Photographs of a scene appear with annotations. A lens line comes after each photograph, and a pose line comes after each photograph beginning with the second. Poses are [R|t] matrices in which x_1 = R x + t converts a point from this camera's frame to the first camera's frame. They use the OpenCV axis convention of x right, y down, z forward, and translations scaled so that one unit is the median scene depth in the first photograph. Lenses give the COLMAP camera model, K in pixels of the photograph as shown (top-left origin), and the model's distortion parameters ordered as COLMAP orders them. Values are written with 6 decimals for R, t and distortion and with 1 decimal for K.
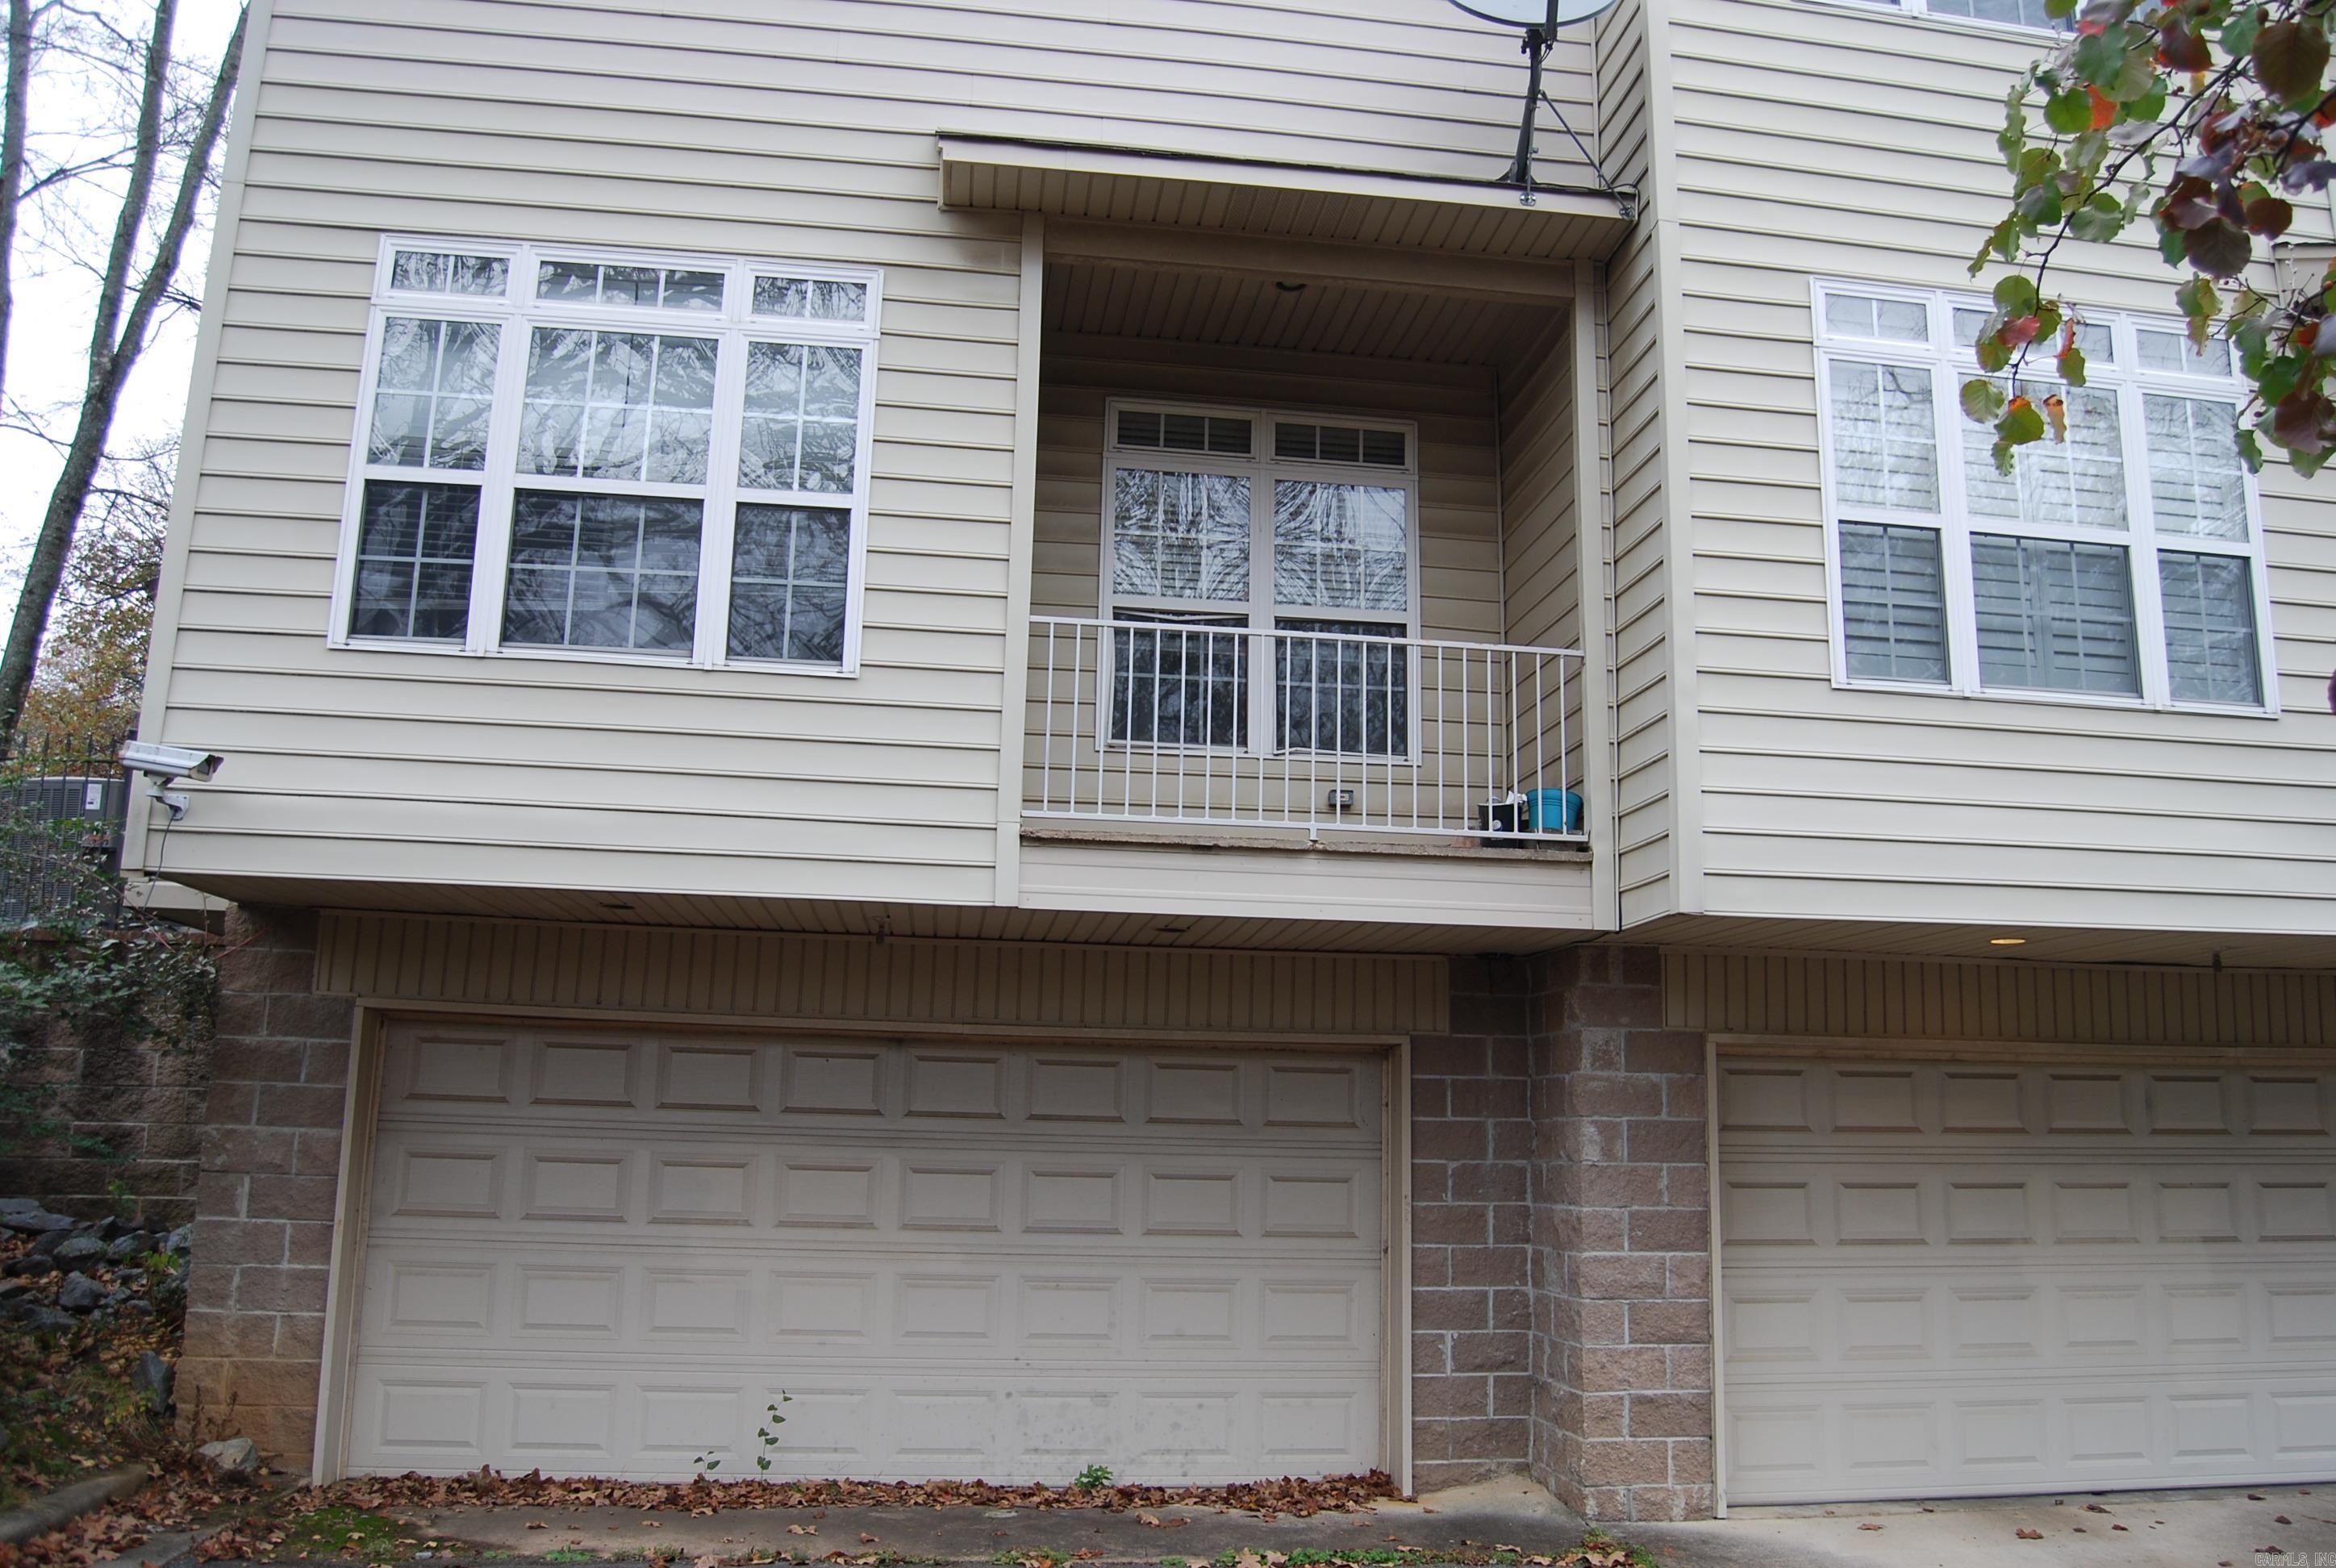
lens RADIAL K [[1829.1, 0, 1210.2], [0, 1829.1, 781.6], [0, 0, 1]] dist [-0.097455, 0.042780]
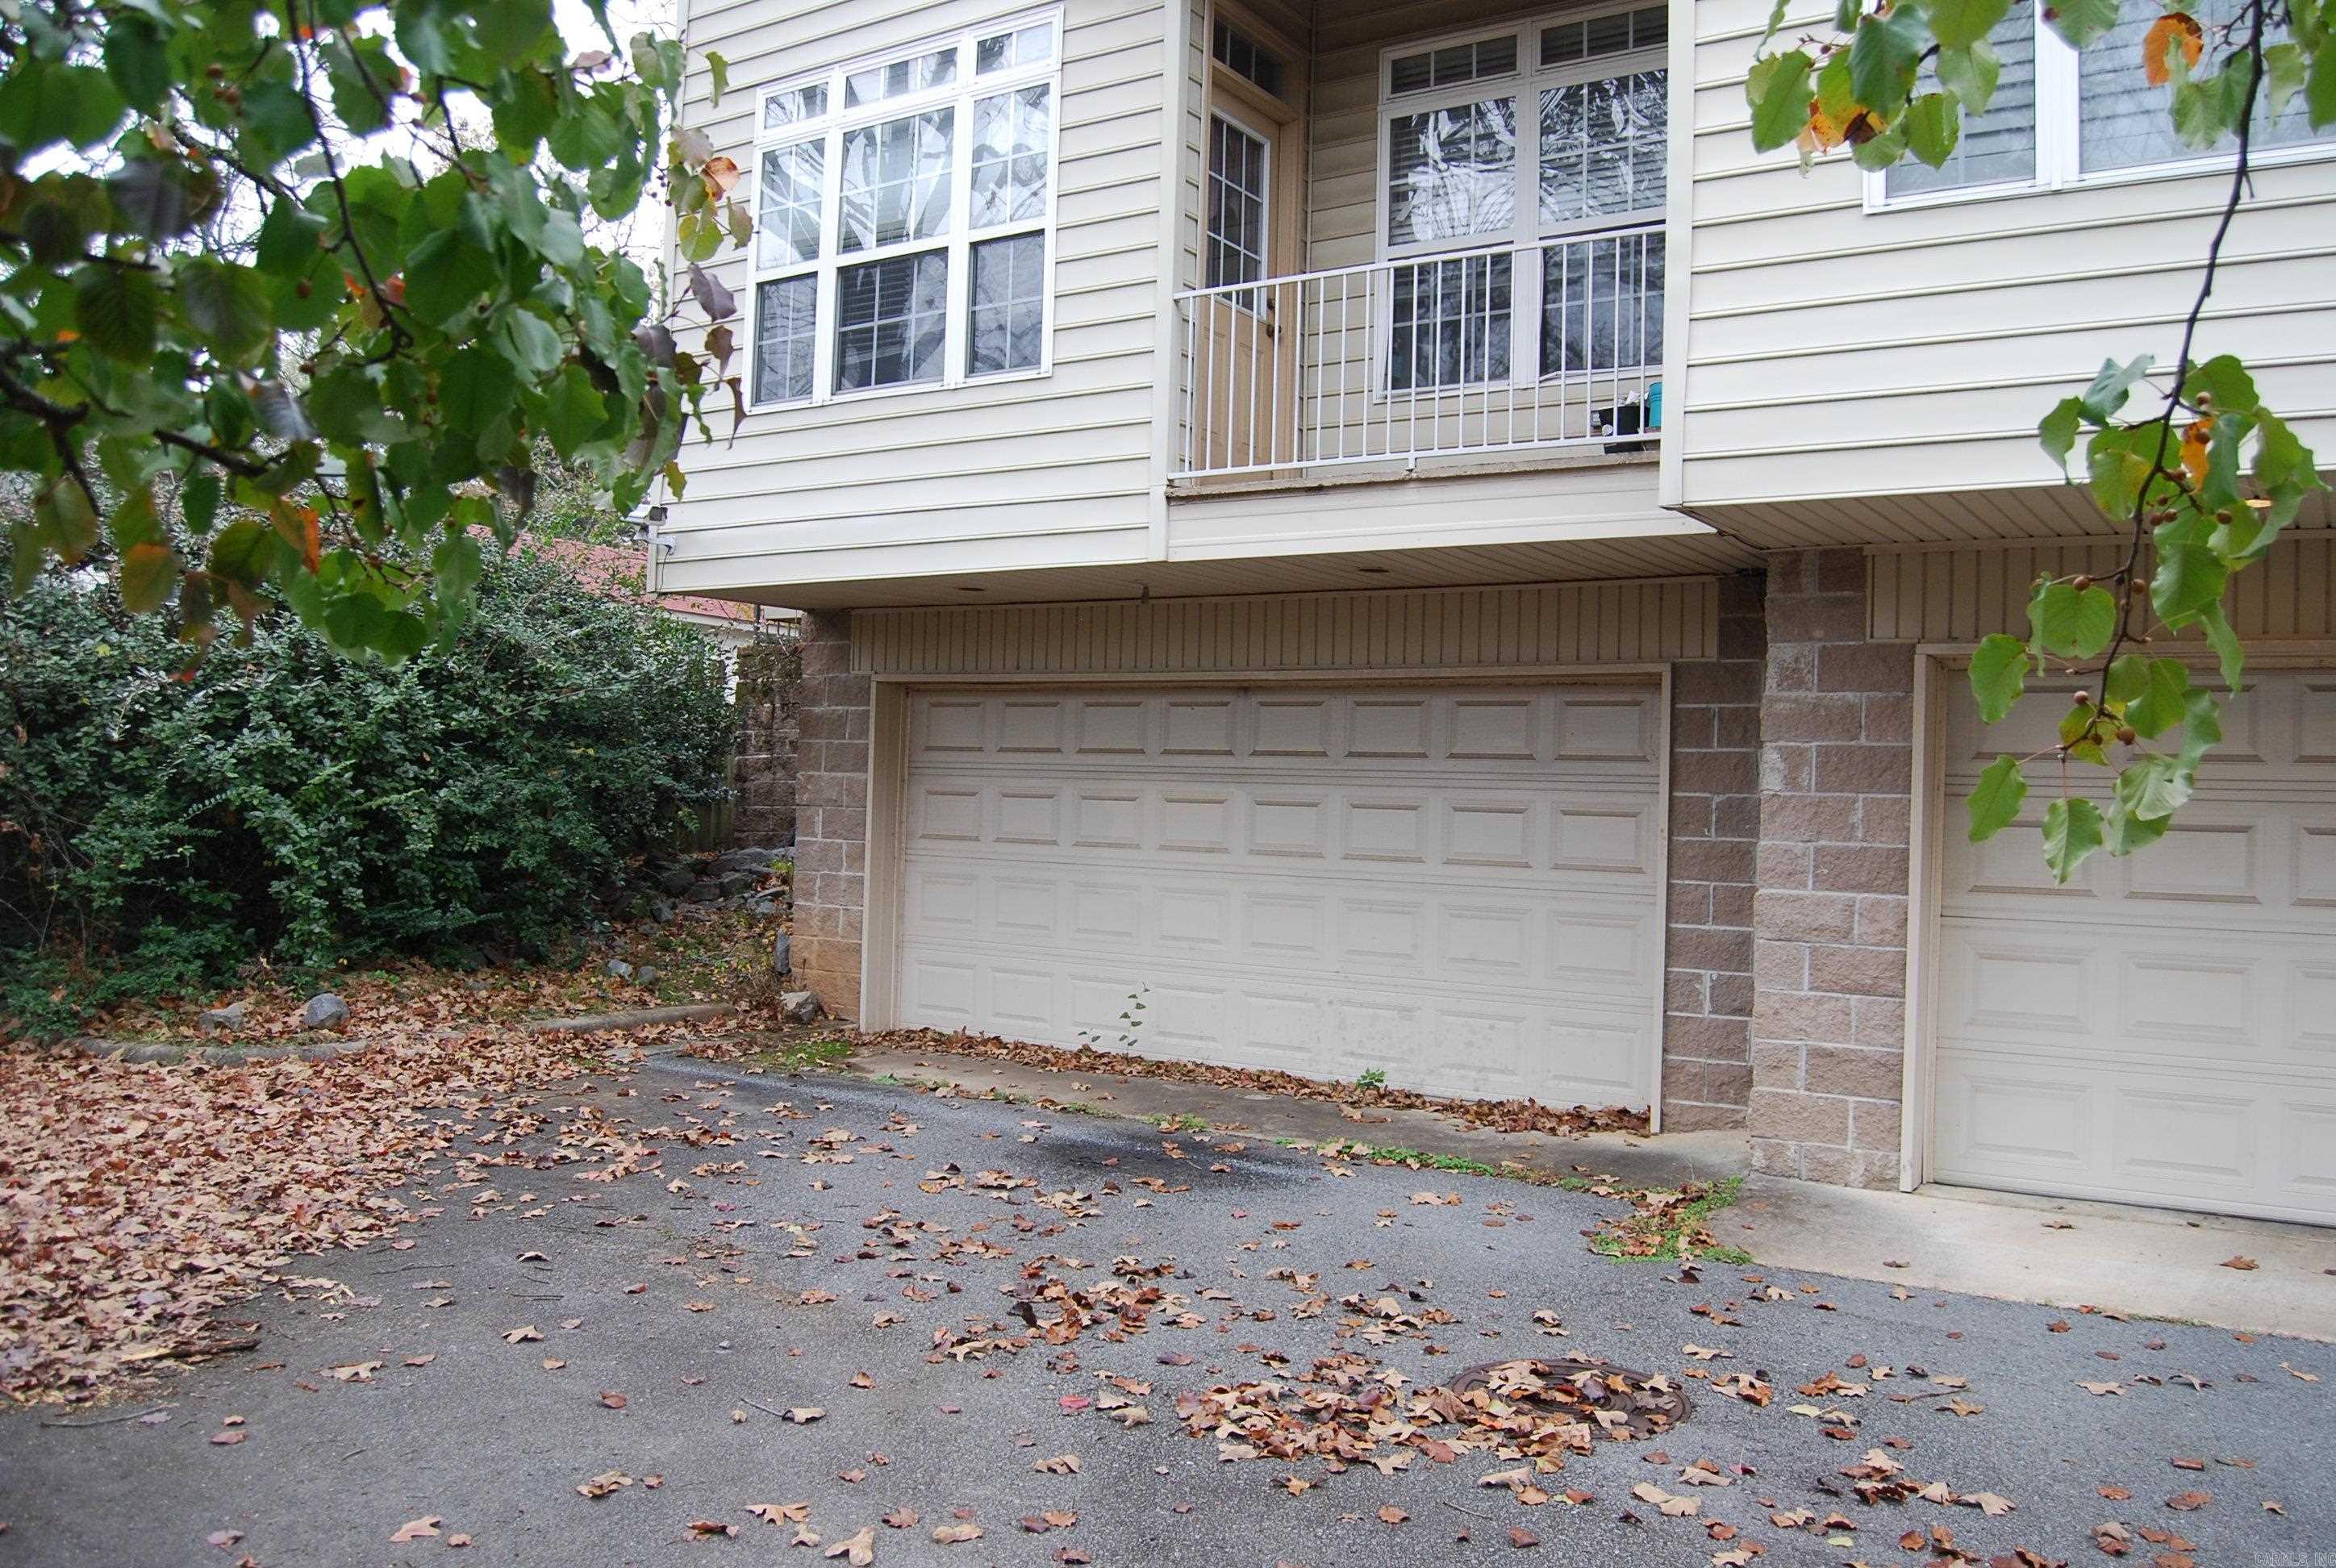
lens RADIAL K [[1829.1, 0, 1210.2], [0, 1829.1, 781.6], [0, 0, 1]] dist [-0.097455, 0.042780]
pose [[0.754672, -0.005853, -0.656076, 0.584263], [0.115514, 0.985525, 0.124082, 0.059487], [0.645854, -0.169427, 0.744424, 0.145068]]
